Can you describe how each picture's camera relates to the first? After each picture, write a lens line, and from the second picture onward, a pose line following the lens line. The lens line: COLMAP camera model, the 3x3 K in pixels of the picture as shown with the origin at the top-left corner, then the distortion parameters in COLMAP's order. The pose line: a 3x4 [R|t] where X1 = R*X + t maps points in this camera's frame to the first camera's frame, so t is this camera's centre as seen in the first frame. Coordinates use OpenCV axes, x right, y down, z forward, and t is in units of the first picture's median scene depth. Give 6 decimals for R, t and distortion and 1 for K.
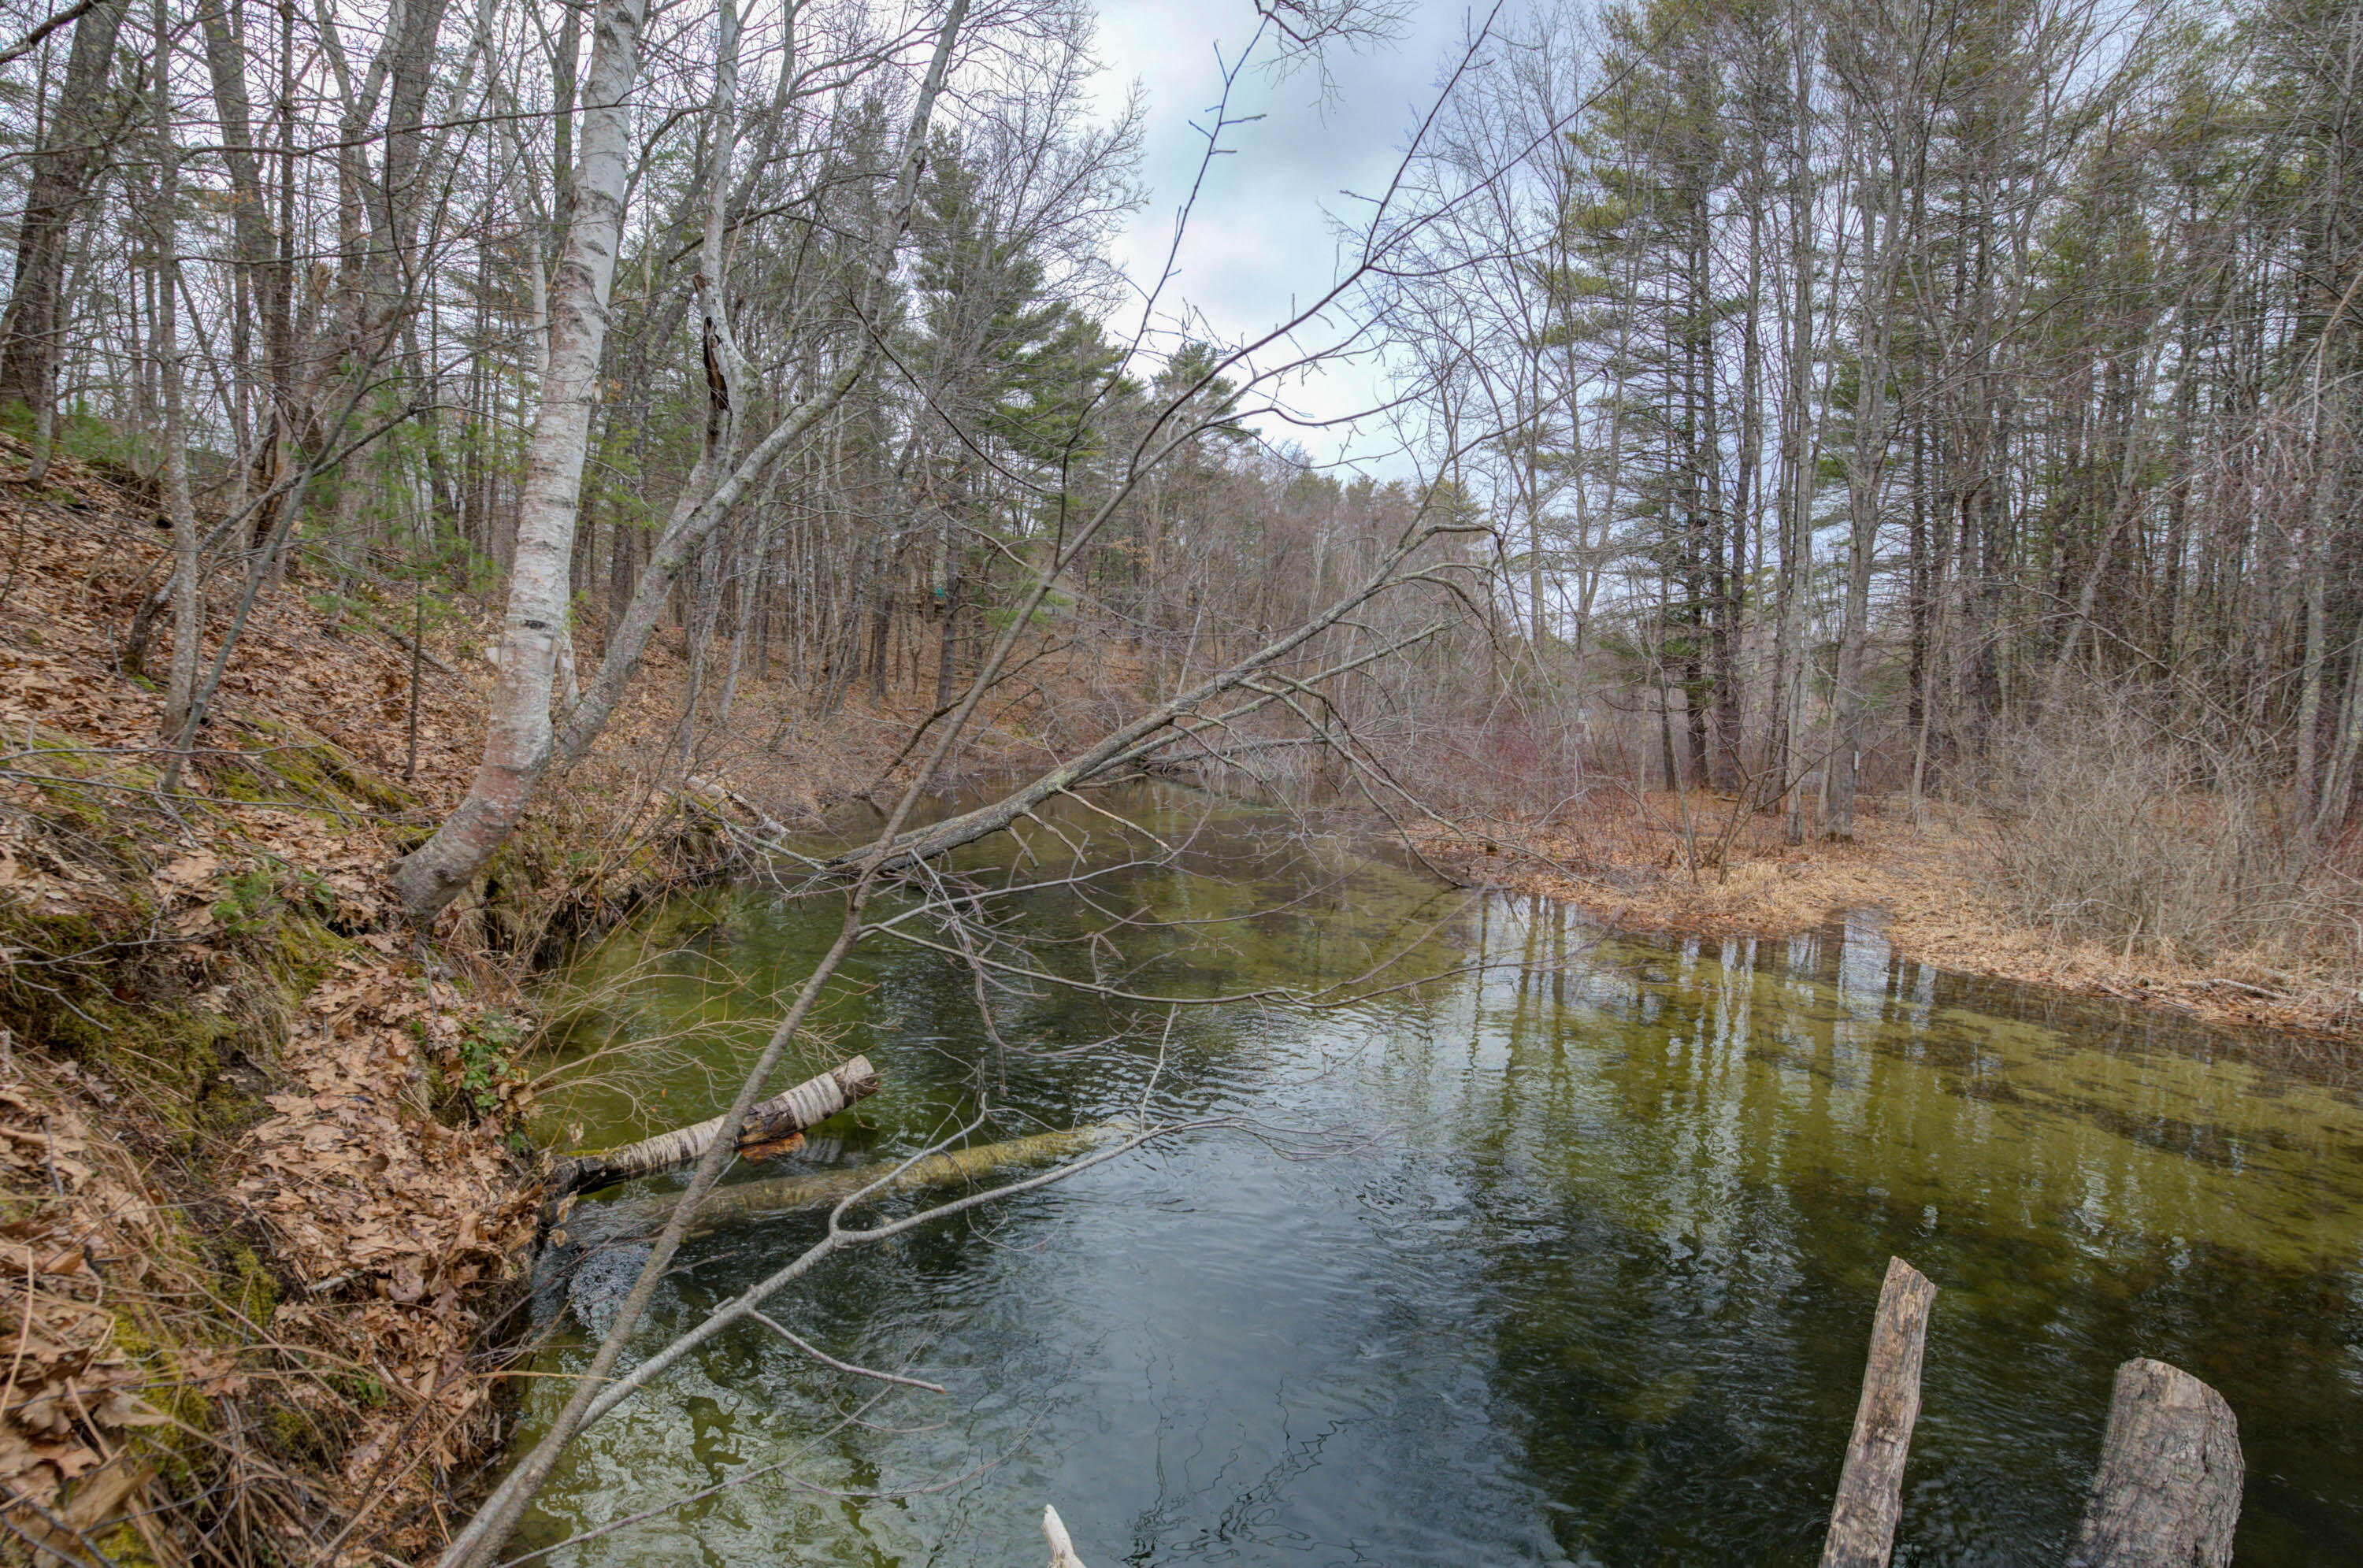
lens RADIAL K [[967.0, 0, 1176.9], [0, 967.0, 782.9], [0, 0, 1]] dist [0.002101, 0.000155]
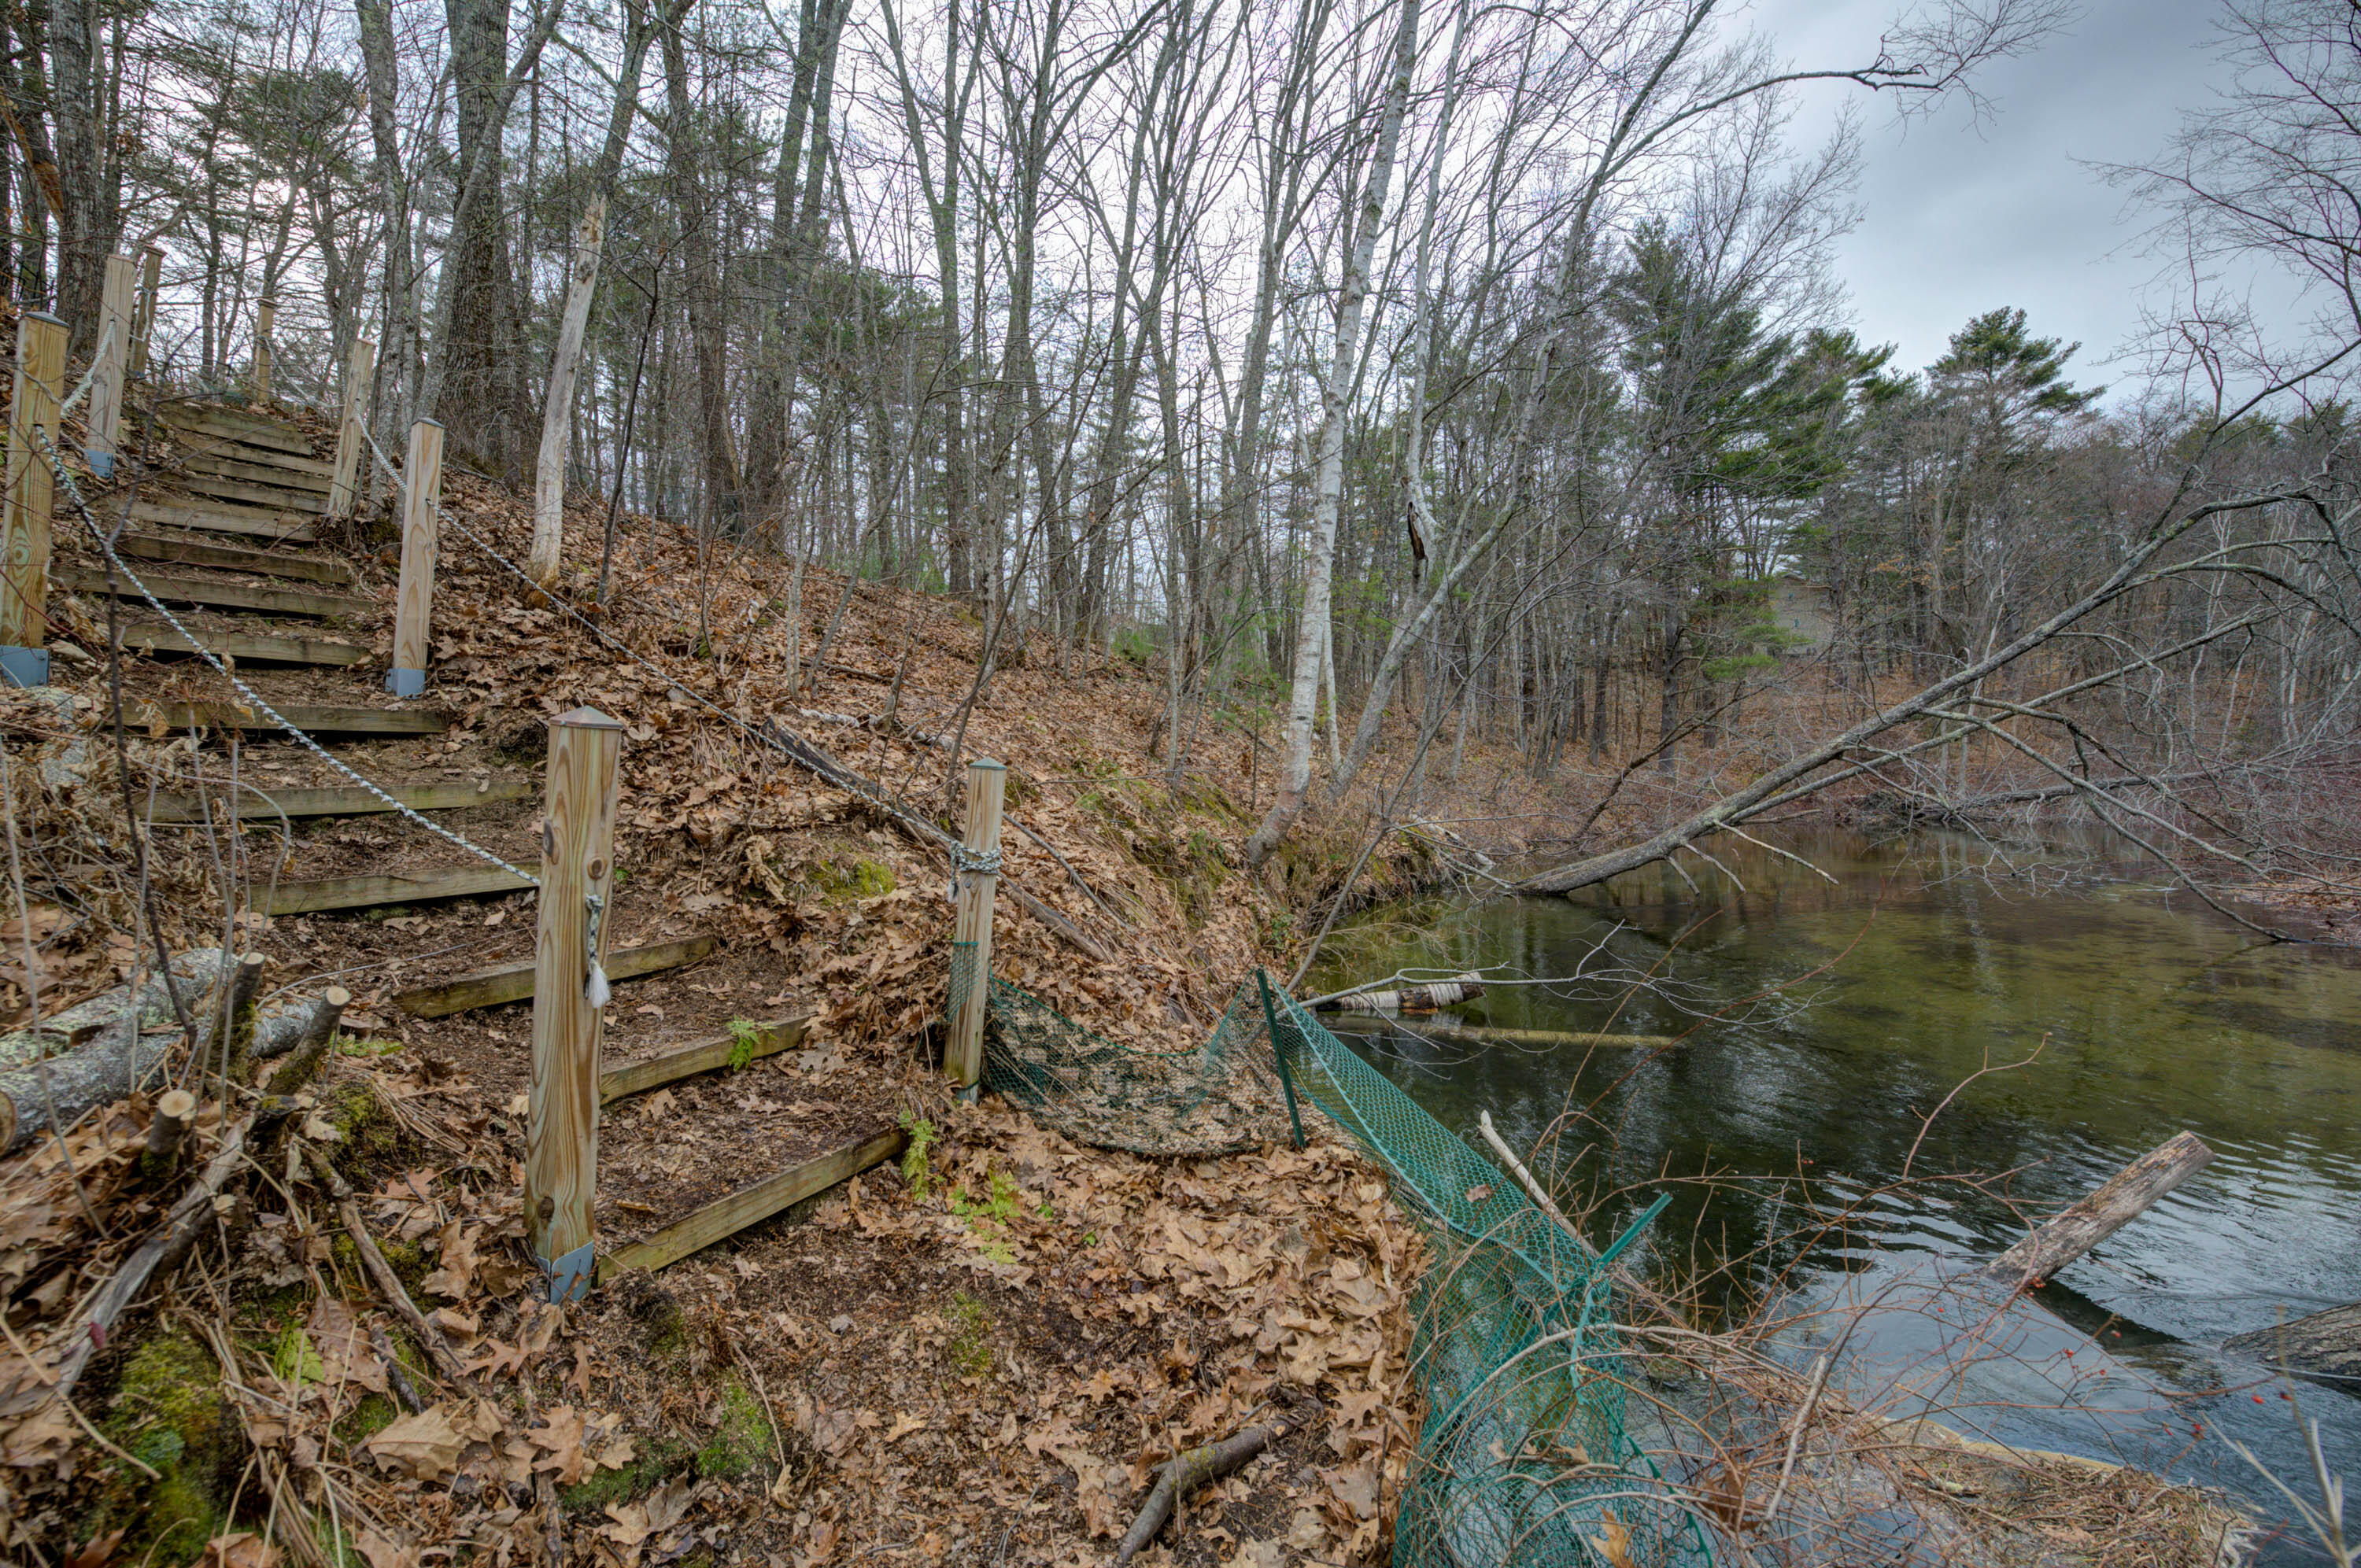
lens RADIAL K [[939.2, 0, 1179.5], [0, 939.2, 789.1], [0, 0, 1]] dist [-0.002698, -0.001132]
pose [[0.730591, -0.034914, -0.681922, 0.111052], [-0.005417, 0.998364, -0.056919, 0.022244], [0.682793, 0.045278, 0.729207, -0.136254]]
